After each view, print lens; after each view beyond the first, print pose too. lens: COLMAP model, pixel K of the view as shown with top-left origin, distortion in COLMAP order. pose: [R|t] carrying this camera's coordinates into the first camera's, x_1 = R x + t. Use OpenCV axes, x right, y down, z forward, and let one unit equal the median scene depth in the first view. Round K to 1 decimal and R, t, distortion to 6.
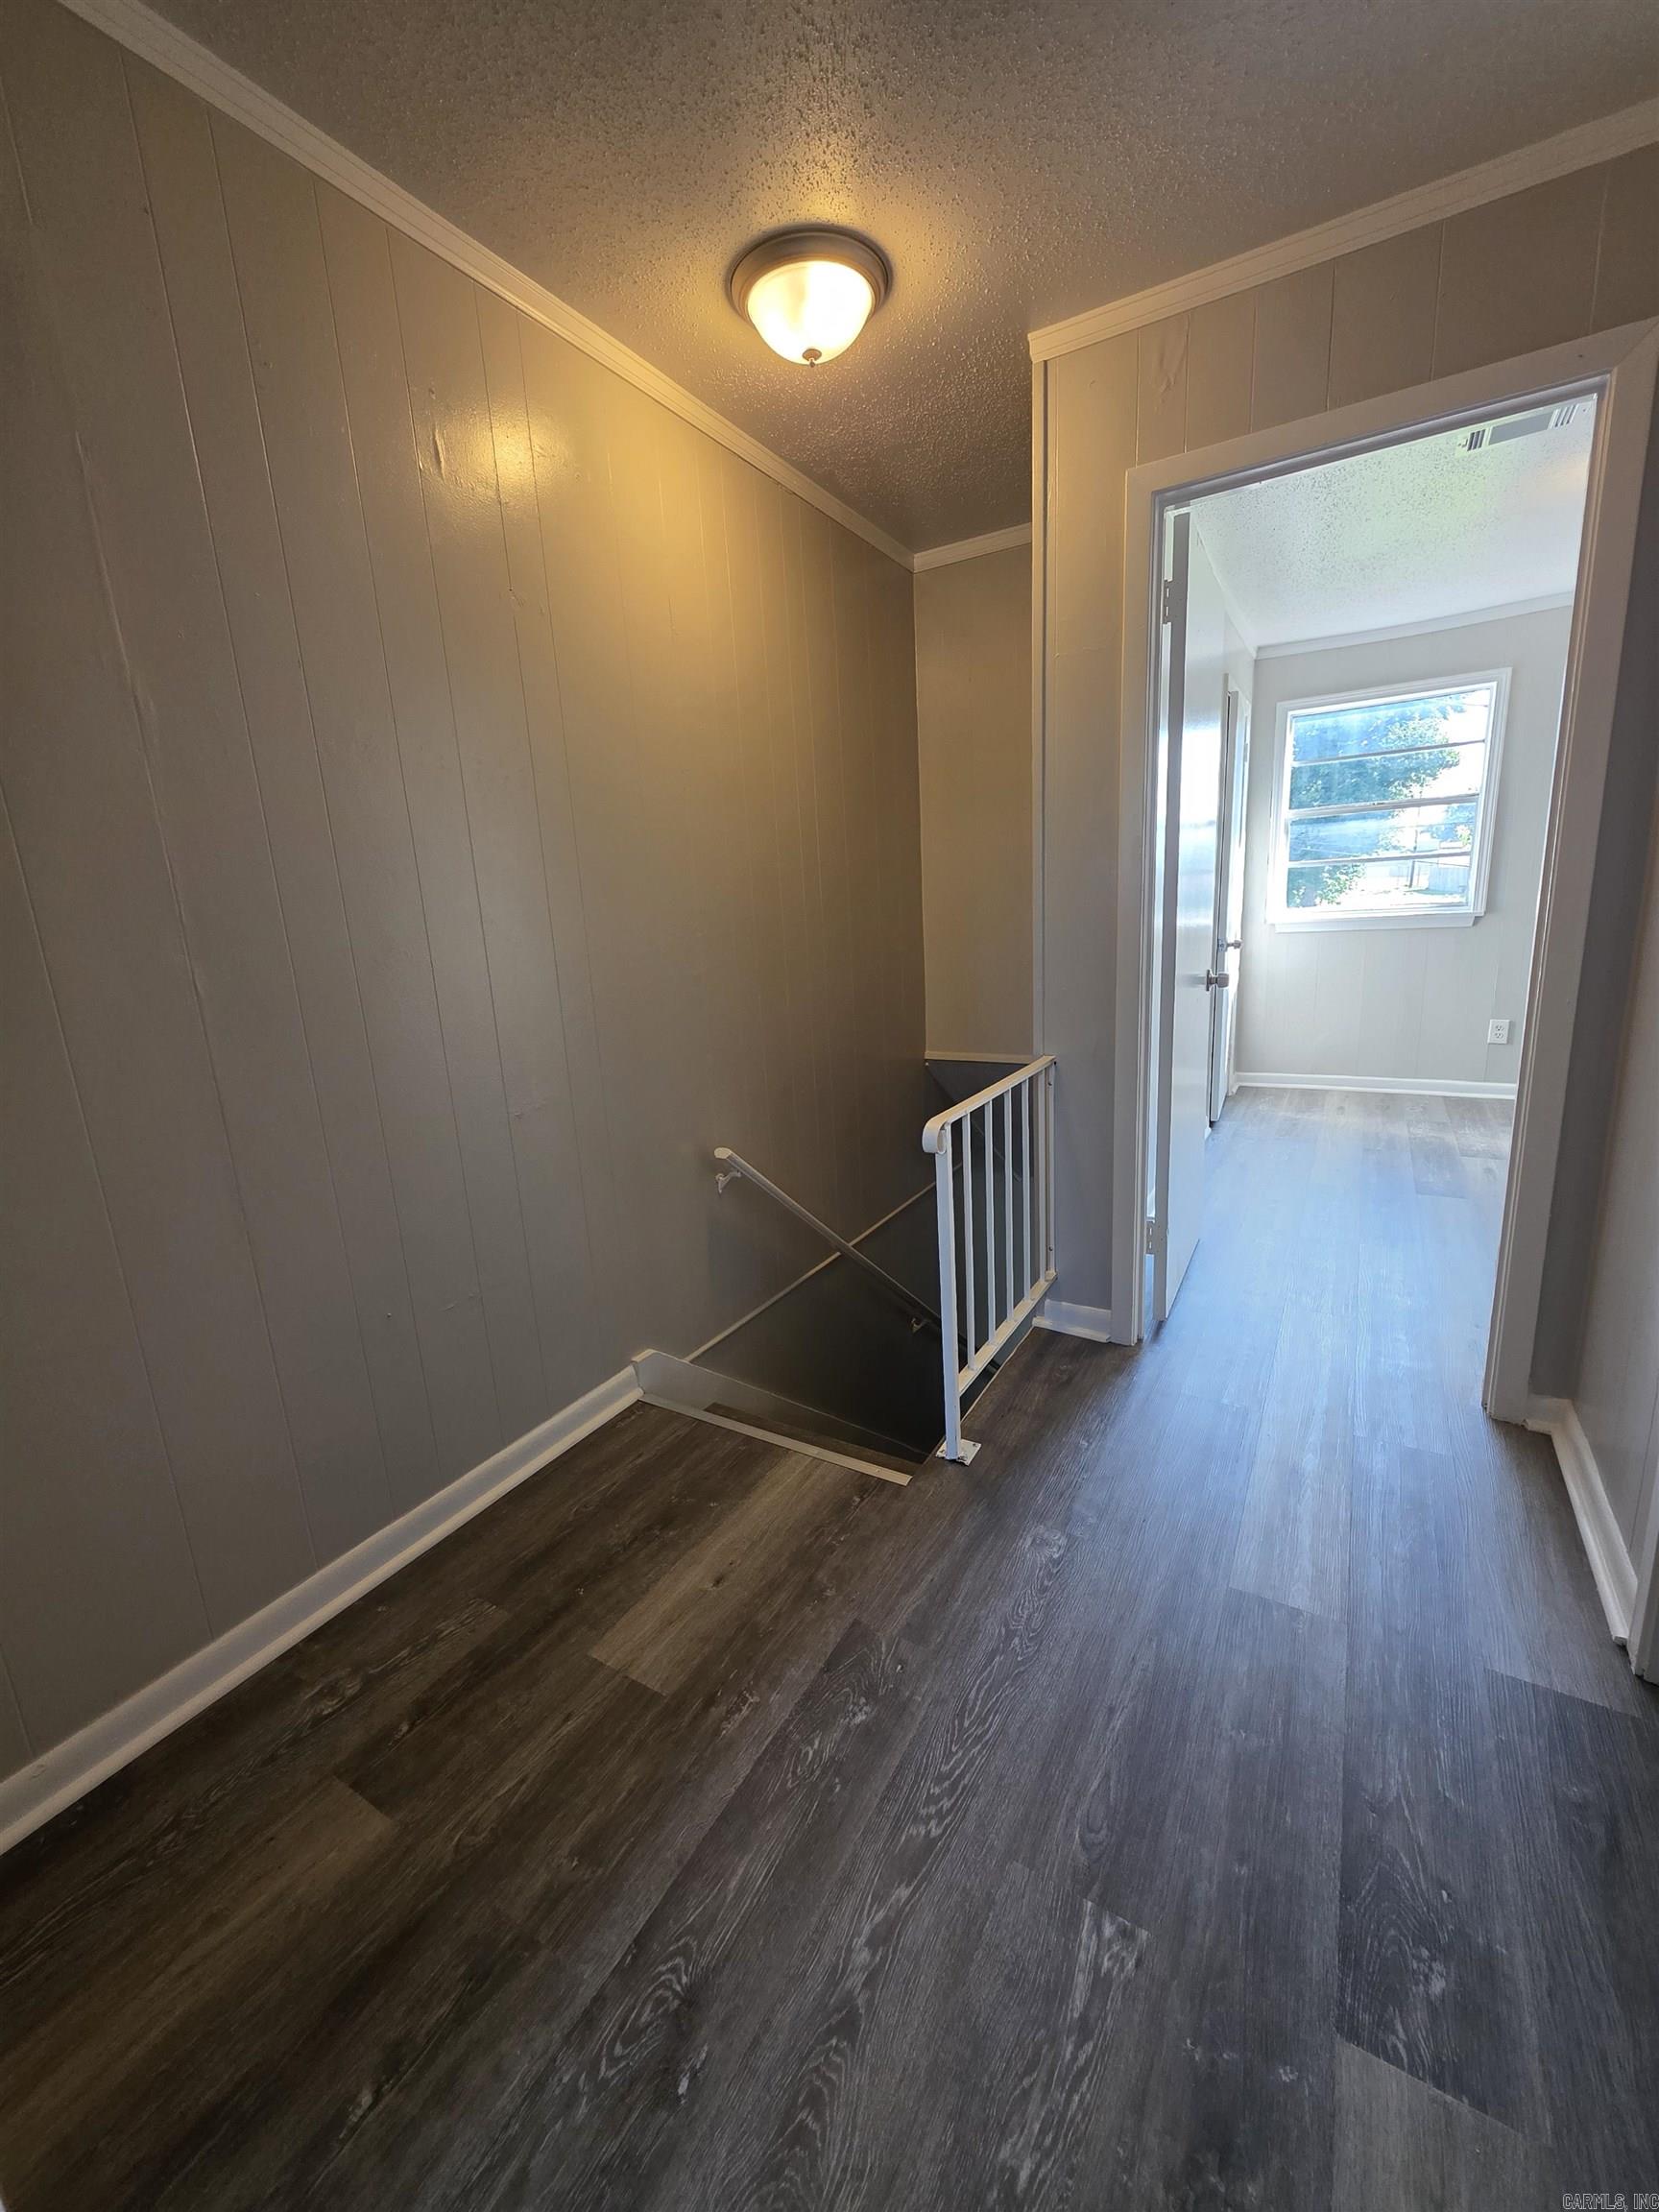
lens RADIAL K [[884.0, 0, 837.2], [0, 884.0, 1098.4], [0, 0, 1]] dist [0.011203, 0.000015]
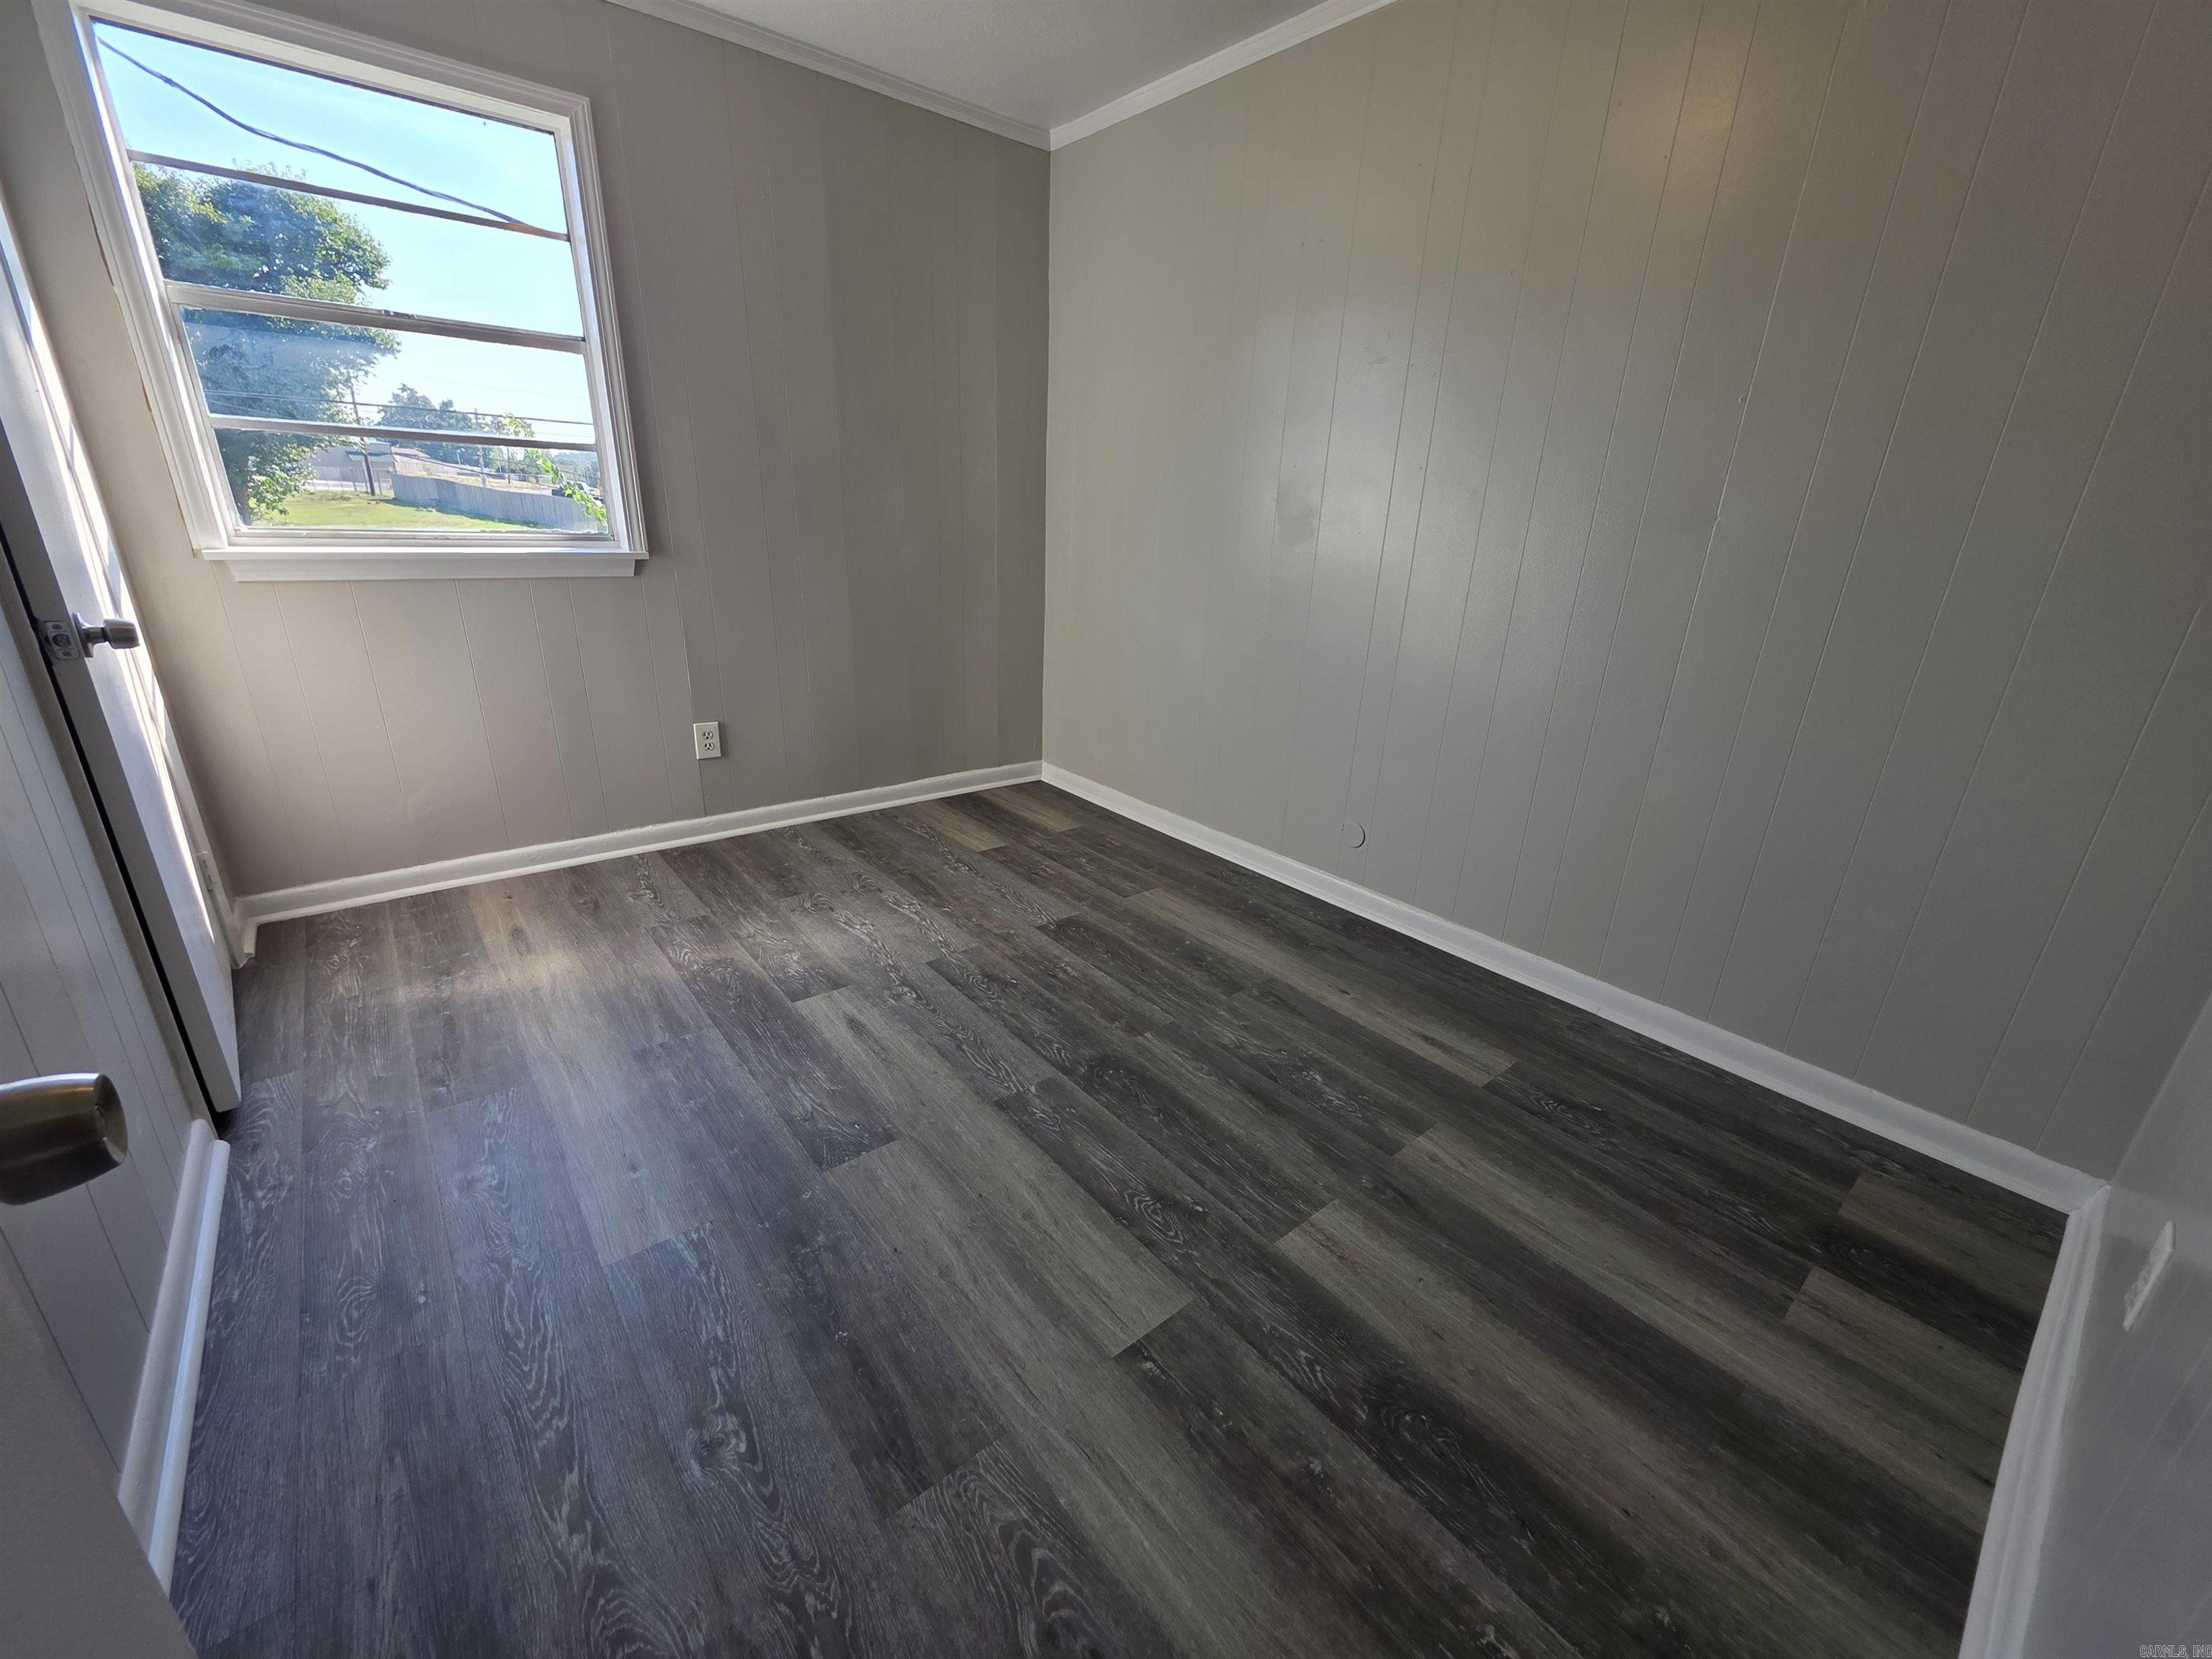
lens RADIAL K [[884.0, 0, 1088.4], [0, 884.0, 828.0], [0, 0, 1]] dist [0.011203, 0.000015]
pose [[0.350635, -0.257123, 0.900524, 0.236617], [0.147569, 0.964728, 0.217997, -0.115477], [-0.924813, 0.056452, 0.376211, 0.500576]]
